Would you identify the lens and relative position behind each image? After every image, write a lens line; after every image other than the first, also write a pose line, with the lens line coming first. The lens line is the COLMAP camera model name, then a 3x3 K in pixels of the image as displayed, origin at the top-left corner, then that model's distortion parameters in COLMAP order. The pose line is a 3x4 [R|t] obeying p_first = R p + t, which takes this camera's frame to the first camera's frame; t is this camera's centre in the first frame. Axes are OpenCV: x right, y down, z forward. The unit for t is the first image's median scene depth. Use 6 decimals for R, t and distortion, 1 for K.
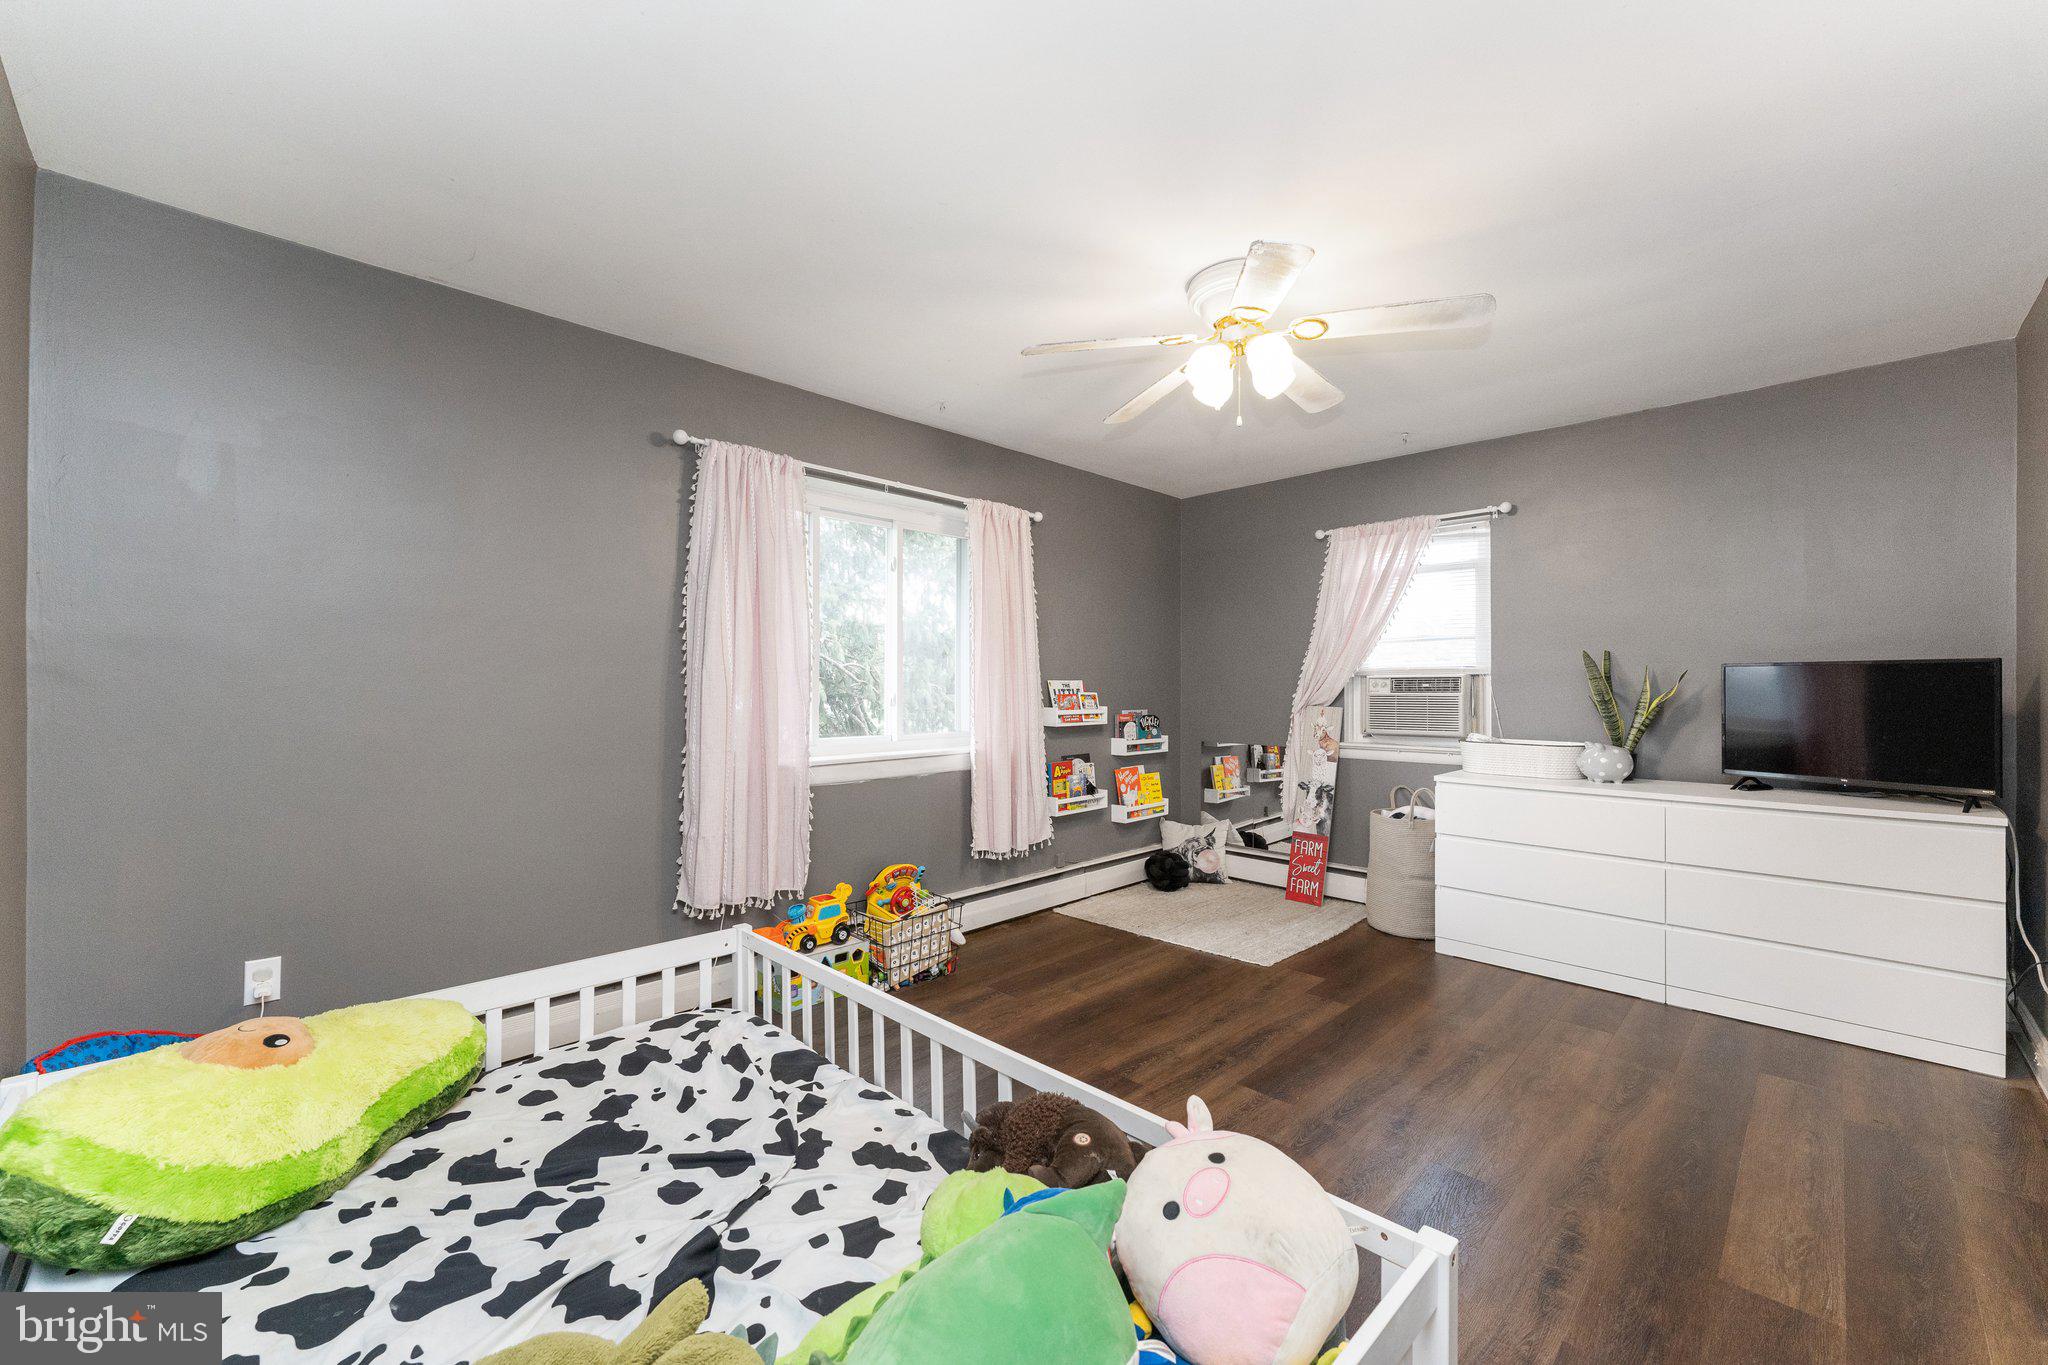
lens RADIAL K [[816.4, 0, 1021.9], [0, 816.4, 683.6], [0, 0, 1]] dist [0.000722, -0.000063]
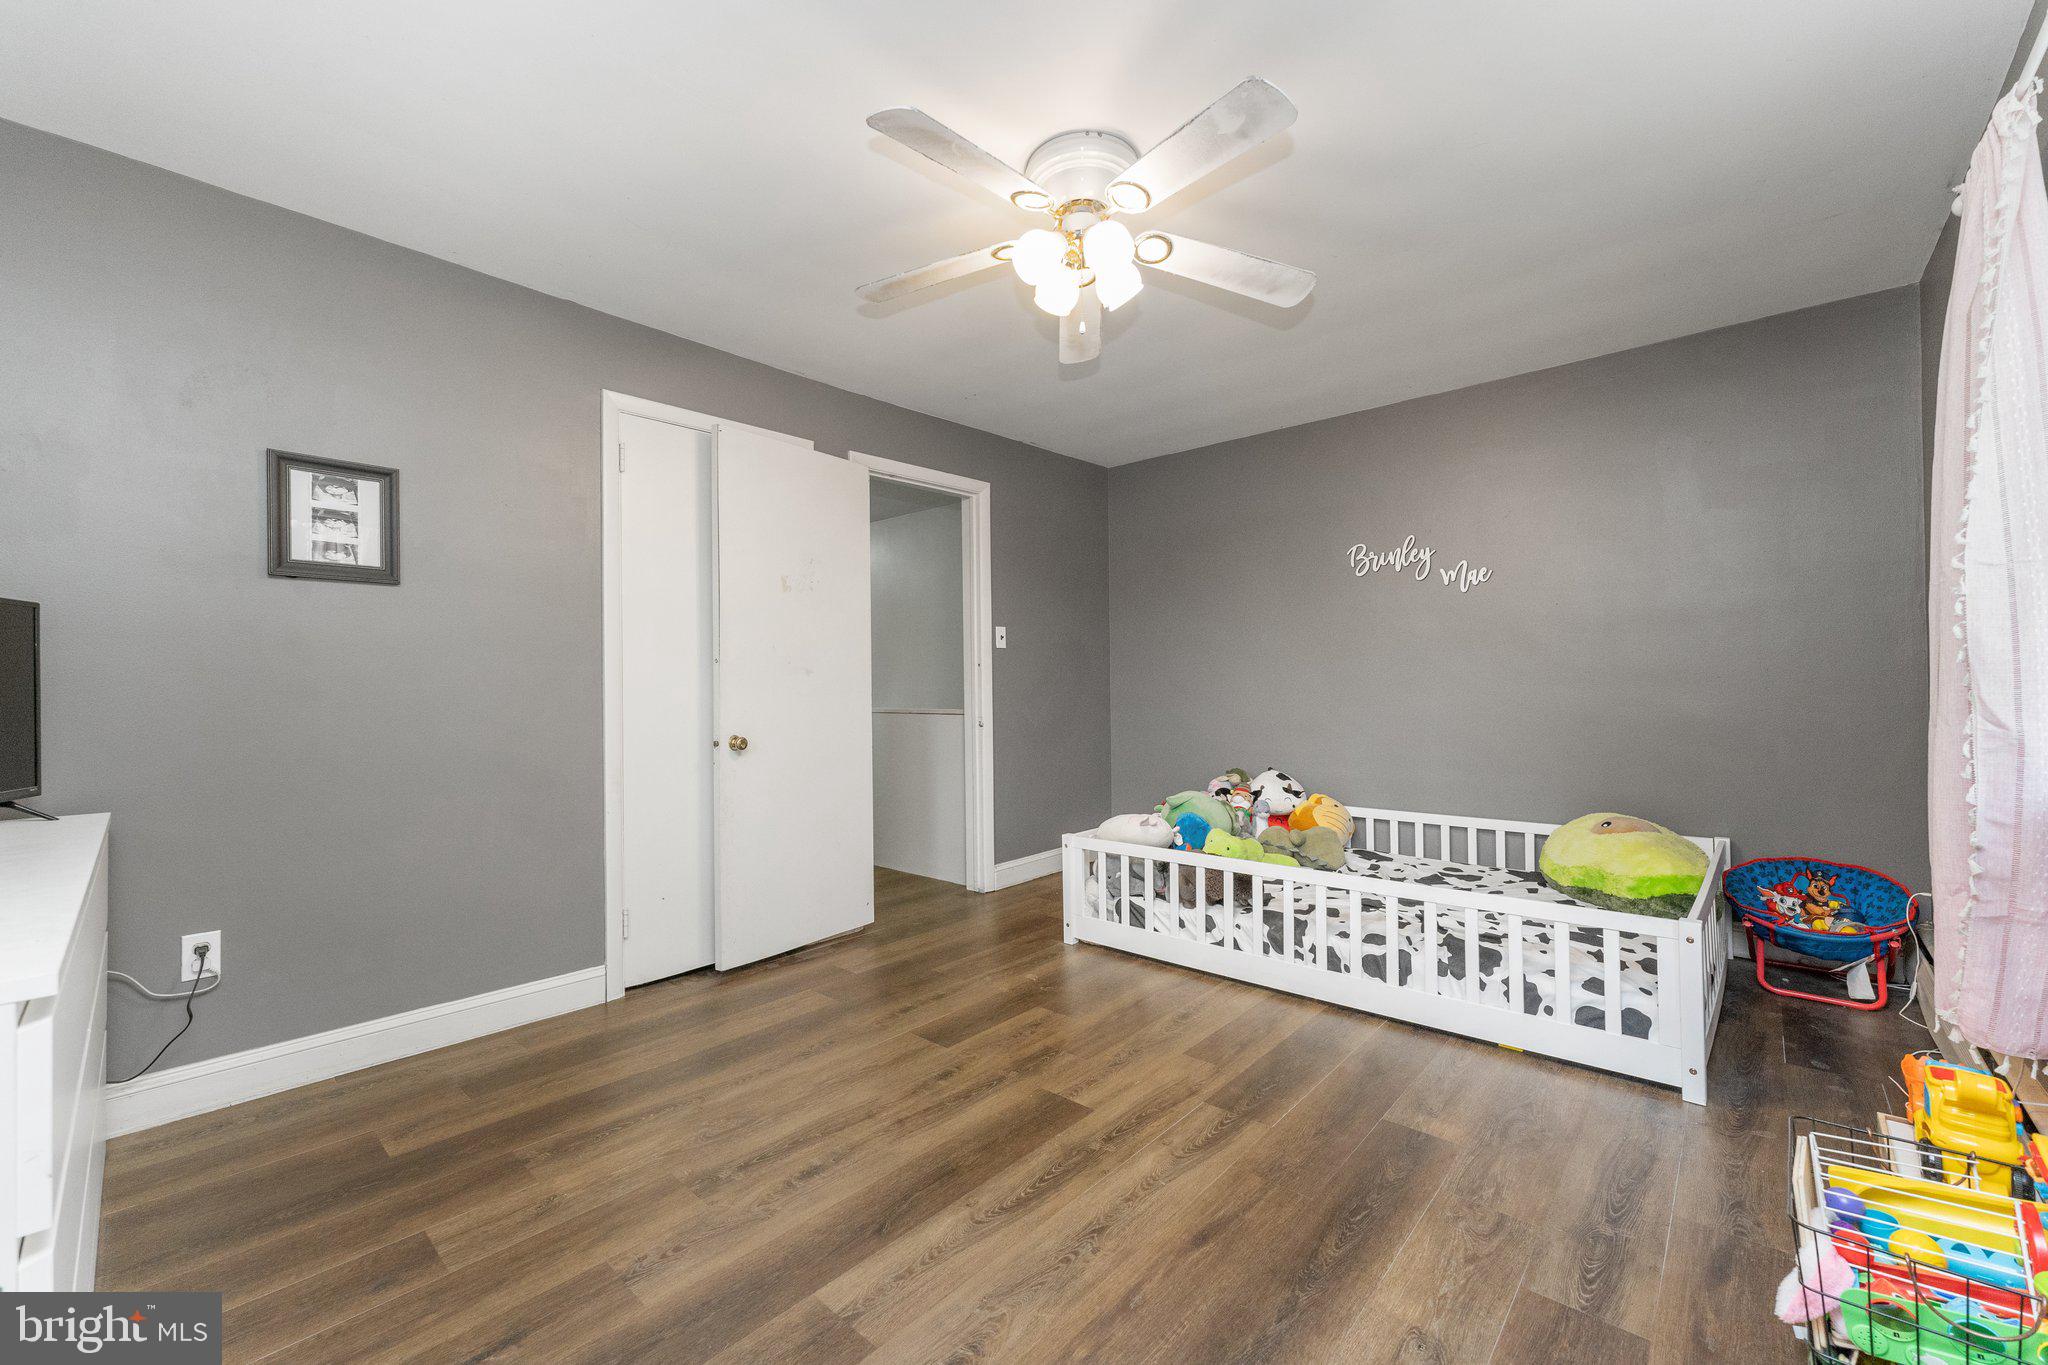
lens RADIAL K [[816.4, 0, 1023.6], [0, 816.4, 683.3], [0, 0, 1]] dist [0.000722, -0.000063]
pose [[-0.998858, 0.010853, -0.046520, 0.235155], [0.011009, 0.999935, -0.003097, 0.034995], [0.046483, -0.003606, -0.998913, 1.165173]]
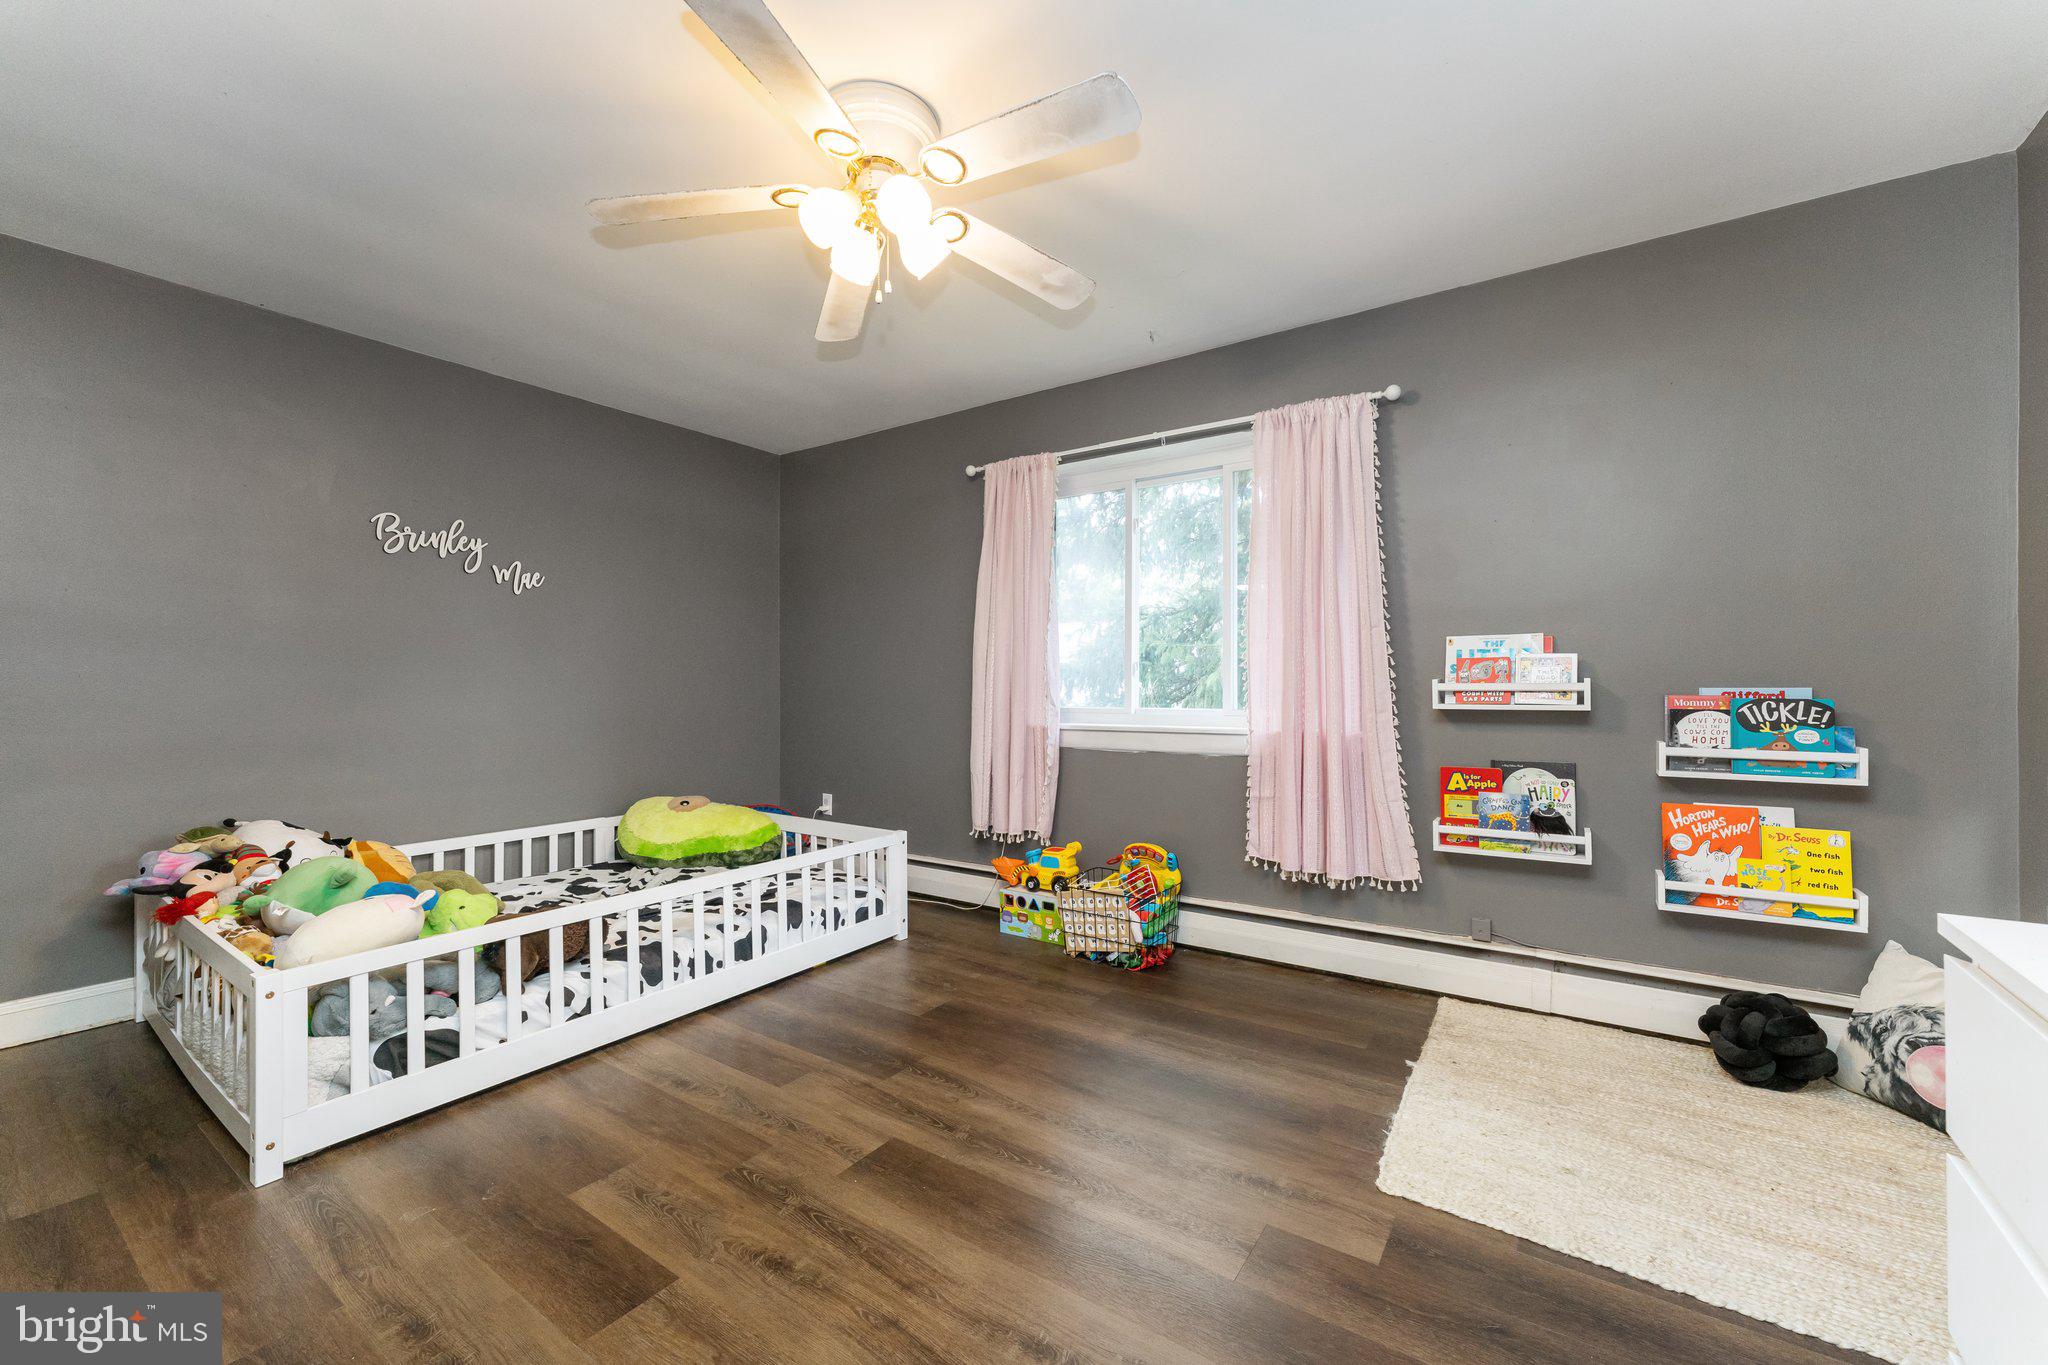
lens RADIAL K [[816.4, 0, 1013.8], [0, 816.4, 684.5], [0, 0, 1]] dist [0.000722, -0.000063]
pose [[0.168664, -0.003457, -0.985668, 0.671120], [0.005278, 0.999983, -0.002604, 0.037102], [0.985659, -0.004763, 0.168679, 0.625483]]
